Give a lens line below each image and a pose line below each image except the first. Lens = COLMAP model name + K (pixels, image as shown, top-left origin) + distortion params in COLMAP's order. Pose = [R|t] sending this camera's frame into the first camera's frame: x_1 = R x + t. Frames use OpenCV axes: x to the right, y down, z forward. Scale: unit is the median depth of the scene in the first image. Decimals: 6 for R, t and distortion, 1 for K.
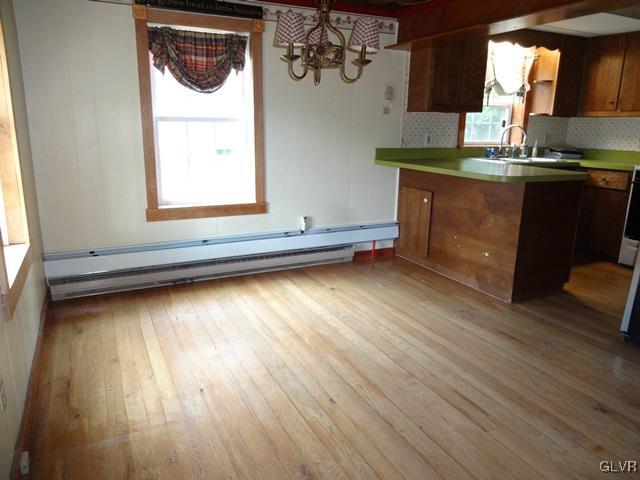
lens RADIAL K [[466.0, 0, 320.0], [0, 466.0, 240.0], [0, 0, 1]] dist [-0.005767, -0.002447]
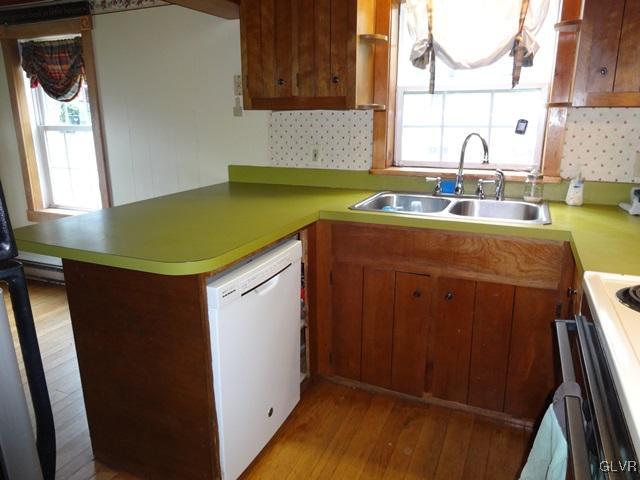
lens RADIAL K [[473.9, 0, 320.0], [0, 473.9, 240.0], [0, 0, 1]] dist [0.004375, 0.004426]
pose [[0.645708, 0.167957, -0.744883, 0.782836], [-0.169934, 0.982653, 0.074260, -0.167465], [0.744435, 0.078631, 0.663049, 0.655708]]
